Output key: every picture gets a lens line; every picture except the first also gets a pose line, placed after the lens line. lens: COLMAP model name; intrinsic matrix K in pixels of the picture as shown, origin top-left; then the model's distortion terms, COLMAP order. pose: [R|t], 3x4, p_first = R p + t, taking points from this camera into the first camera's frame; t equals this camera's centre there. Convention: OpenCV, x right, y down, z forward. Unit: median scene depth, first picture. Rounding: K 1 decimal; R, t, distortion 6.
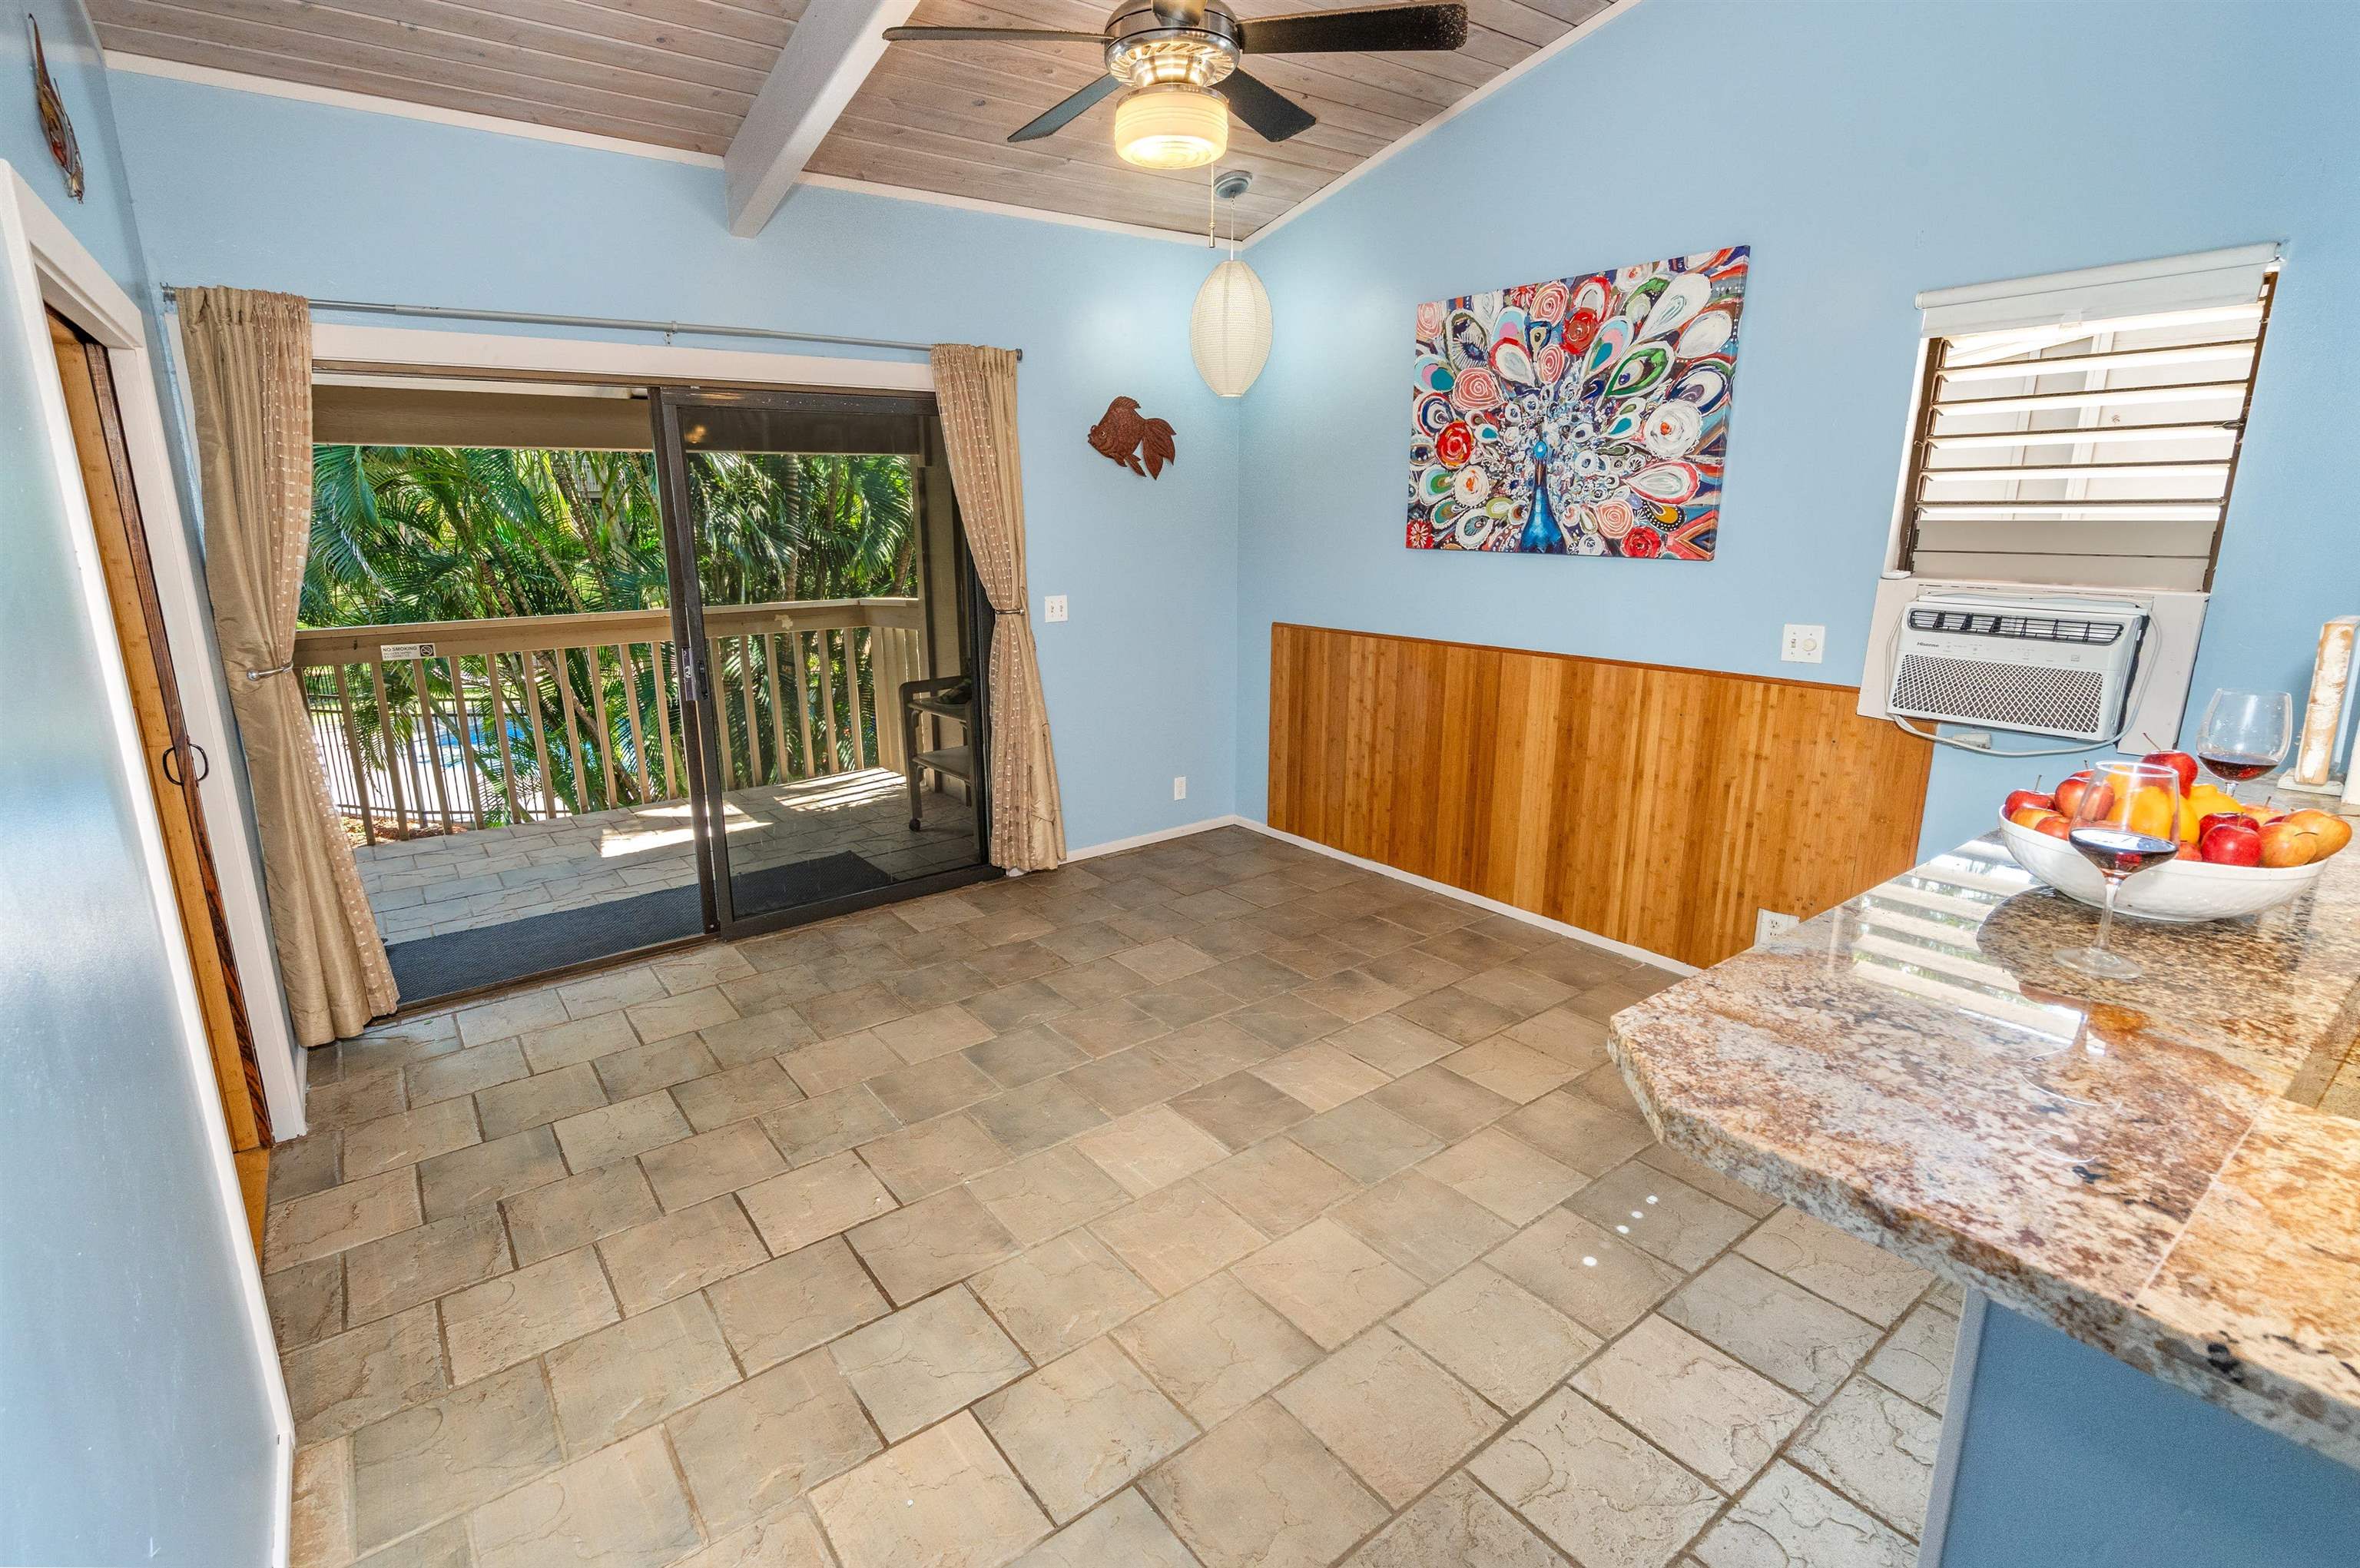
lens RADIAL K [[1093.5, 0, 1138.2], [0, 1093.5, 773.9], [0, 0, 1]] dist [0.000892, 0.000488]
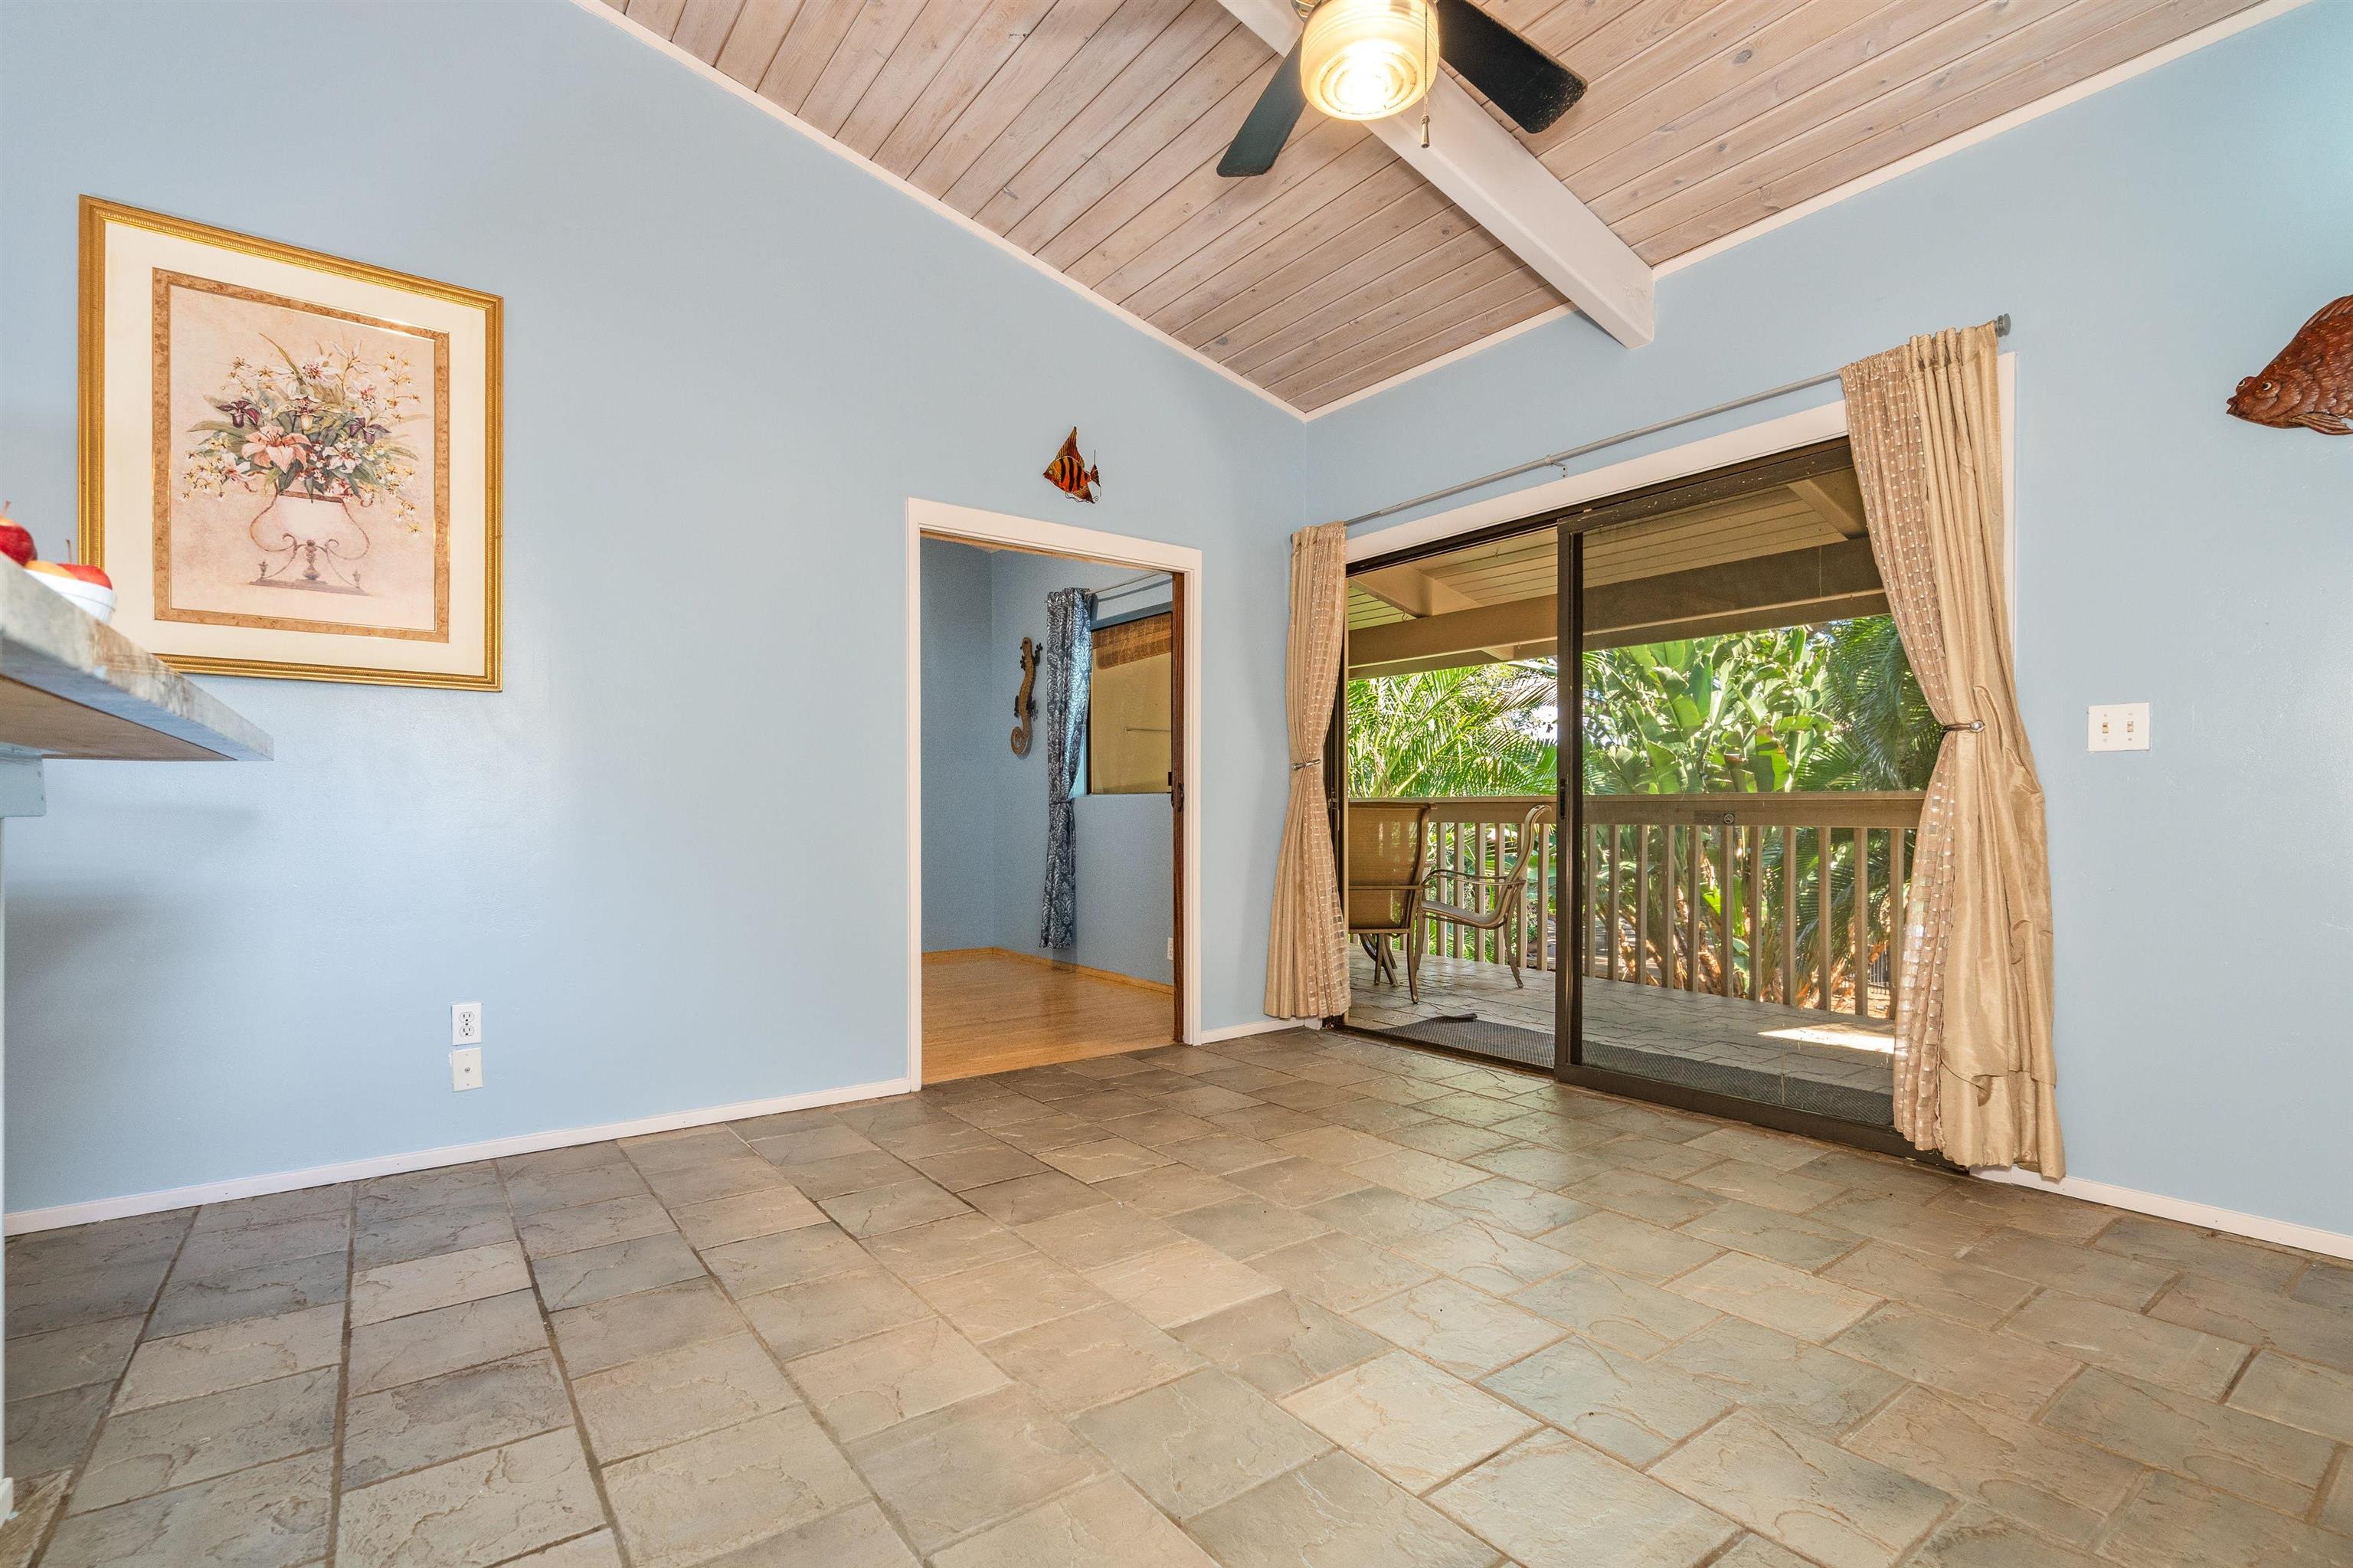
lens RADIAL K [[1086.5, 0, 1176.9], [0, 1086.5, 826.3], [0, 0, 1]] dist [0.001009, 0.000345]
pose [[-0.000688, 0.018073, -0.999836, 0.583412], [-0.231874, 0.972584, 0.017740, -0.000606], [0.972746, 0.231848, 0.003521, 0.659882]]
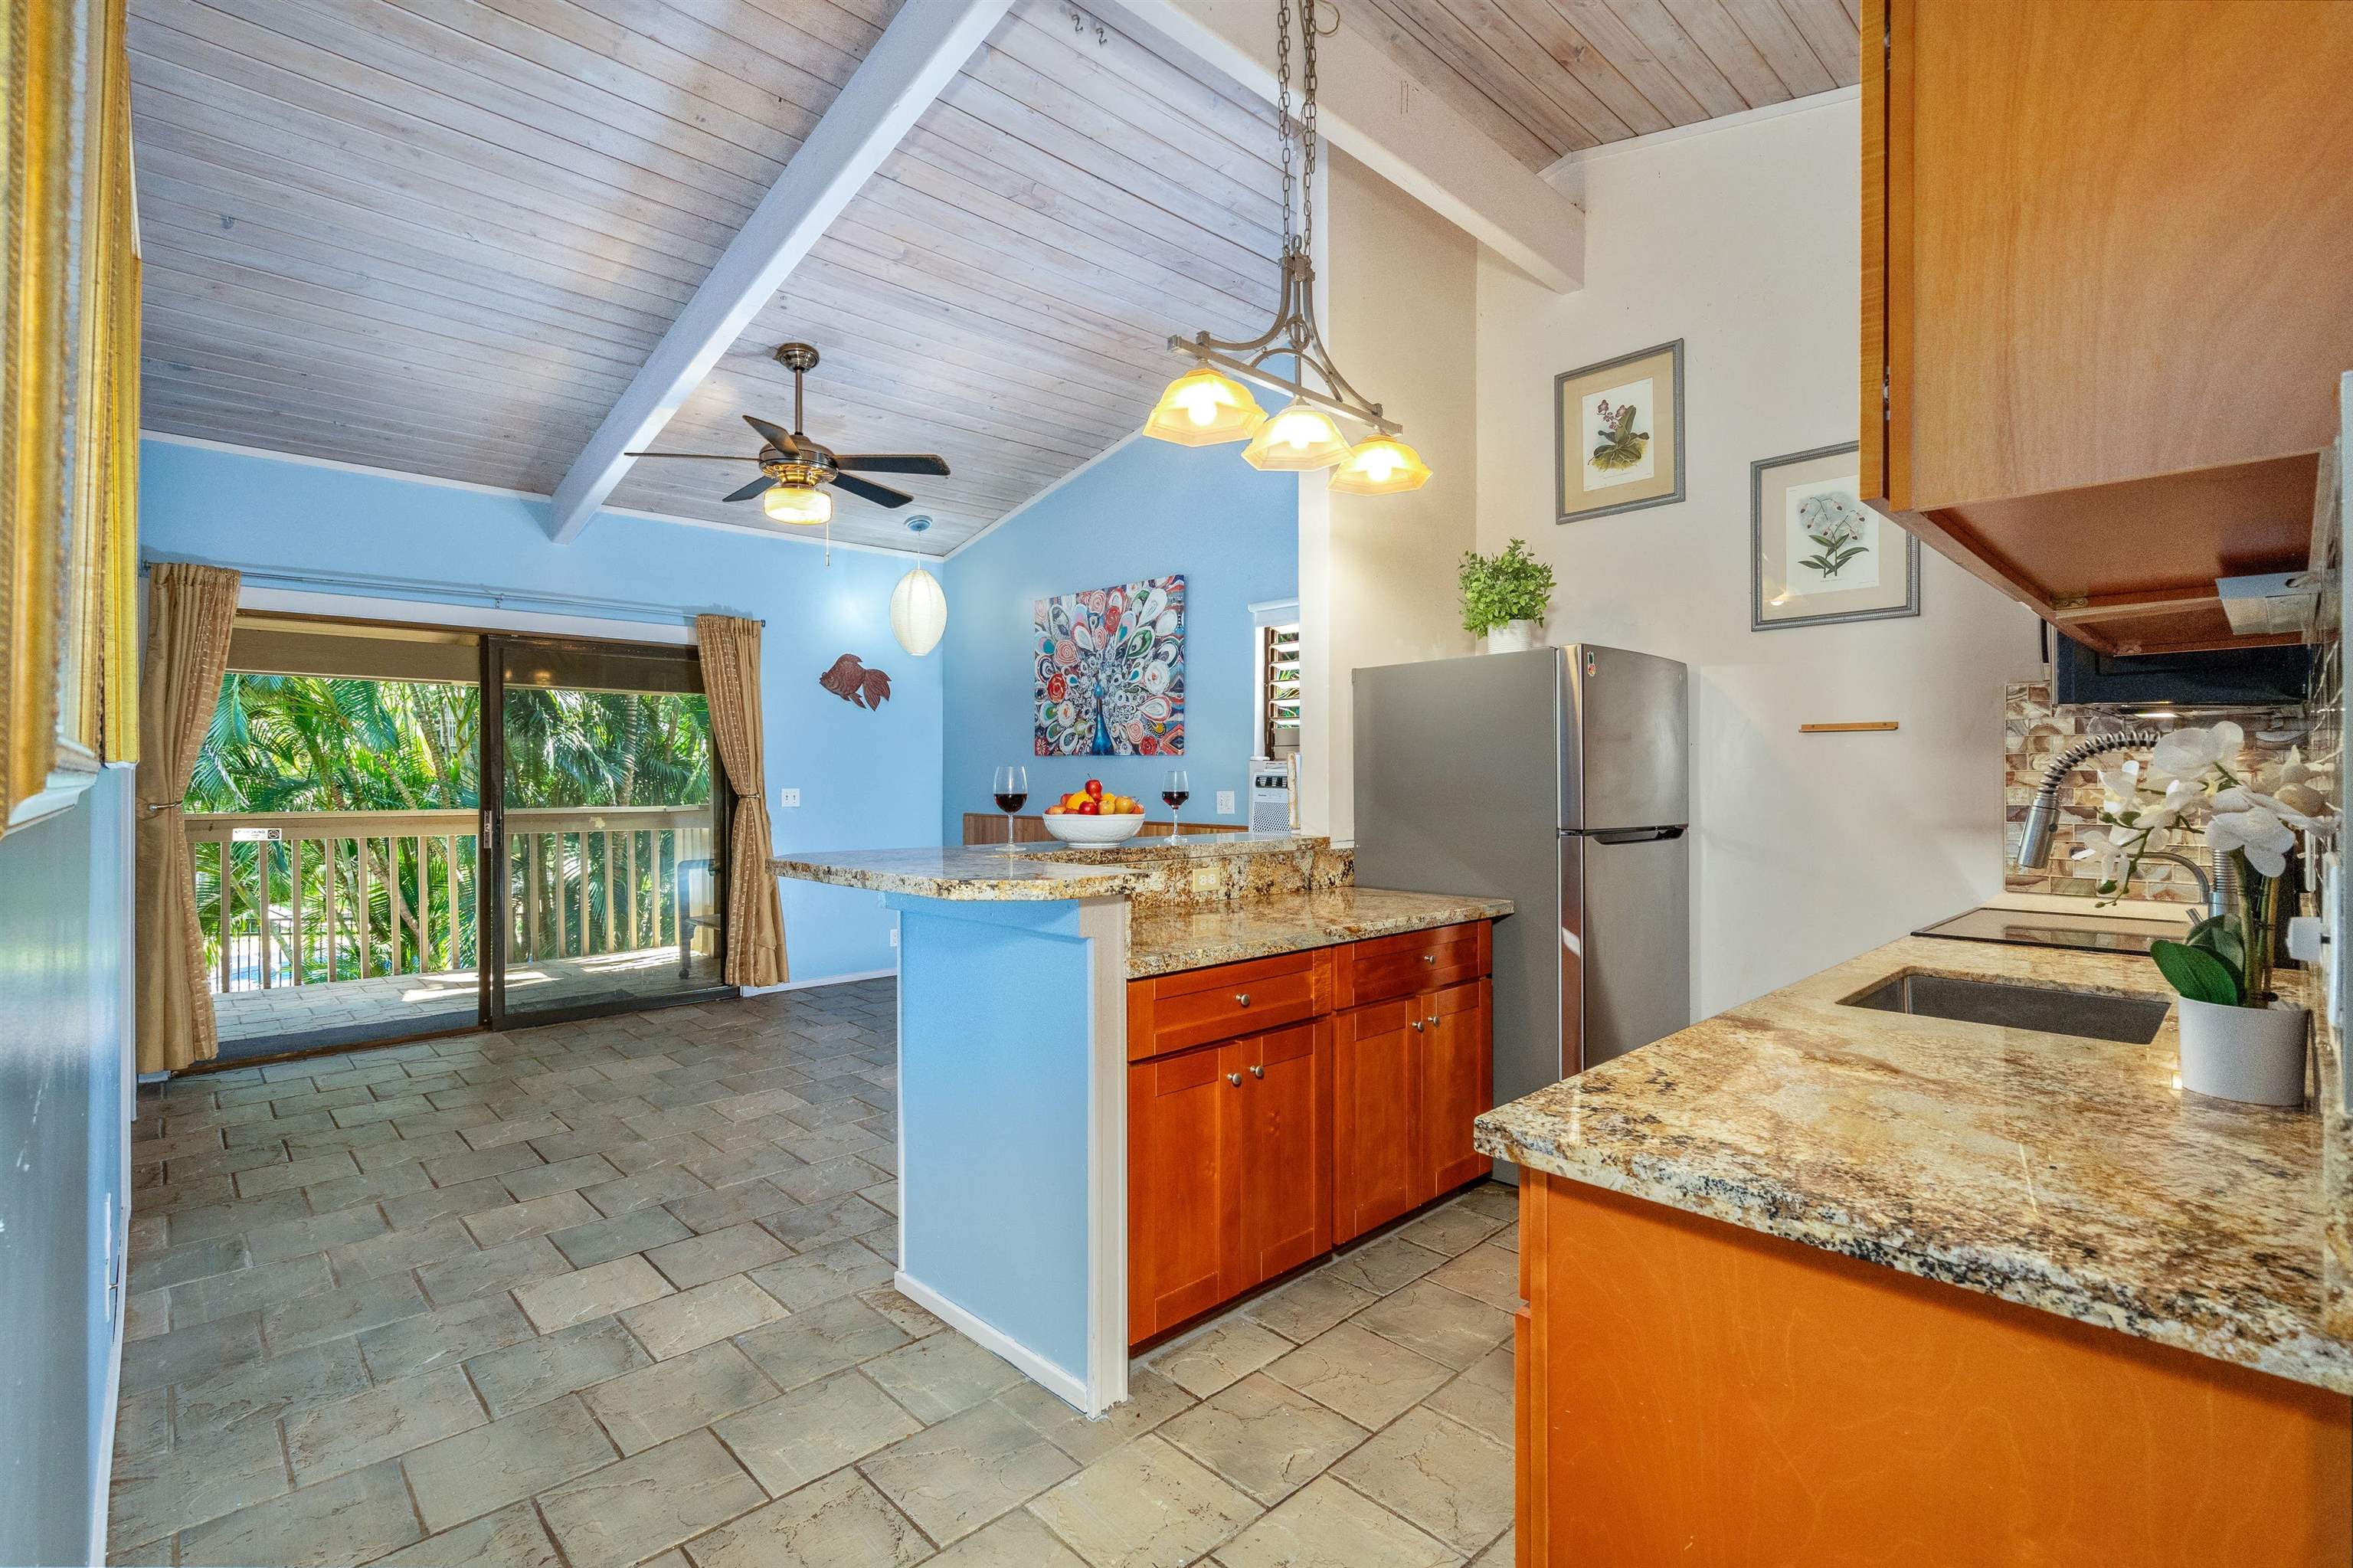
lens RADIAL K [[1074.8, 0, 1176.5], [0, 1074.8, 784.0], [0, 0, 1]] dist [0.019065, 0.000137]
pose [[0.991518, 0.009334, 0.129632, 0.282374], [0.020881, 0.973020, -0.229773, 0.189562], [-0.128279, 0.230531, 0.964572, -0.464910]]
